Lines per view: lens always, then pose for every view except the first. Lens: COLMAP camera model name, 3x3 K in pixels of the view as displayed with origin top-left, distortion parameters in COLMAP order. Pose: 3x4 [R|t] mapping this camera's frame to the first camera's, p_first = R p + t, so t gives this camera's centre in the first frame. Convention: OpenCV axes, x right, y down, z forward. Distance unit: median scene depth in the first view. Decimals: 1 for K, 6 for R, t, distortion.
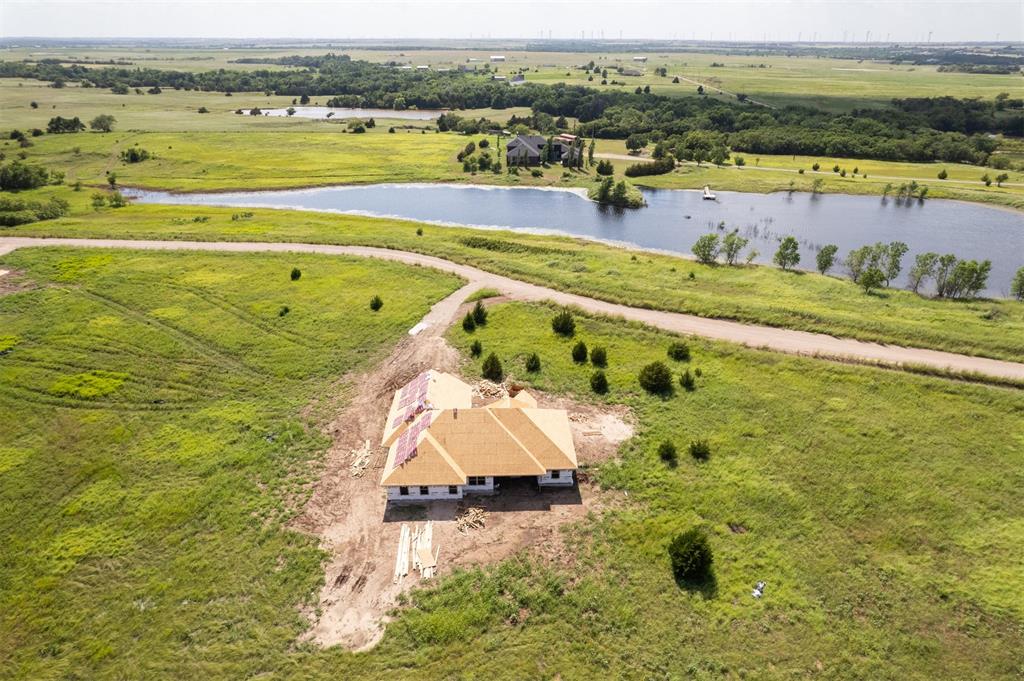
lens RADIAL K [[659.4, 0, 518.4], [0, 659.4, 348.3], [0, 0, 1]] dist [-0.083815, 0.077198]
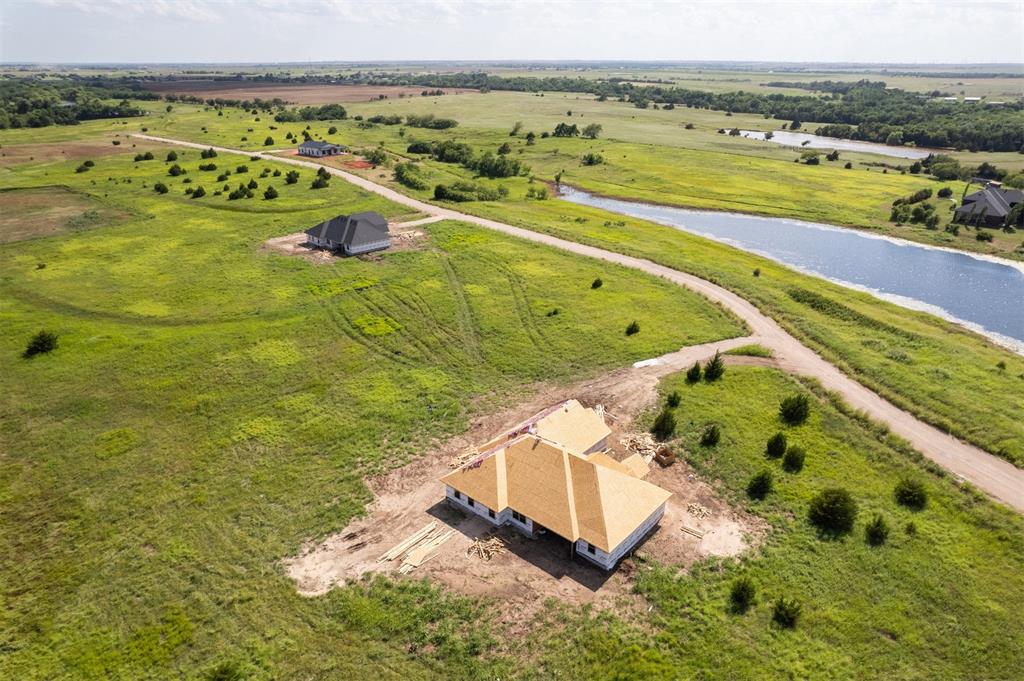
lens RADIAL K [[654.1, 0, 518.2], [0, 654.1, 361.1], [0, 0, 1]] dist [-0.079825, 0.067729]
pose [[0.731978, 0.285999, -0.618395, 0.448138], [-0.292999, 0.951553, 0.093266, -0.100971], [0.615109, 0.112920, 0.780314, 0.220037]]
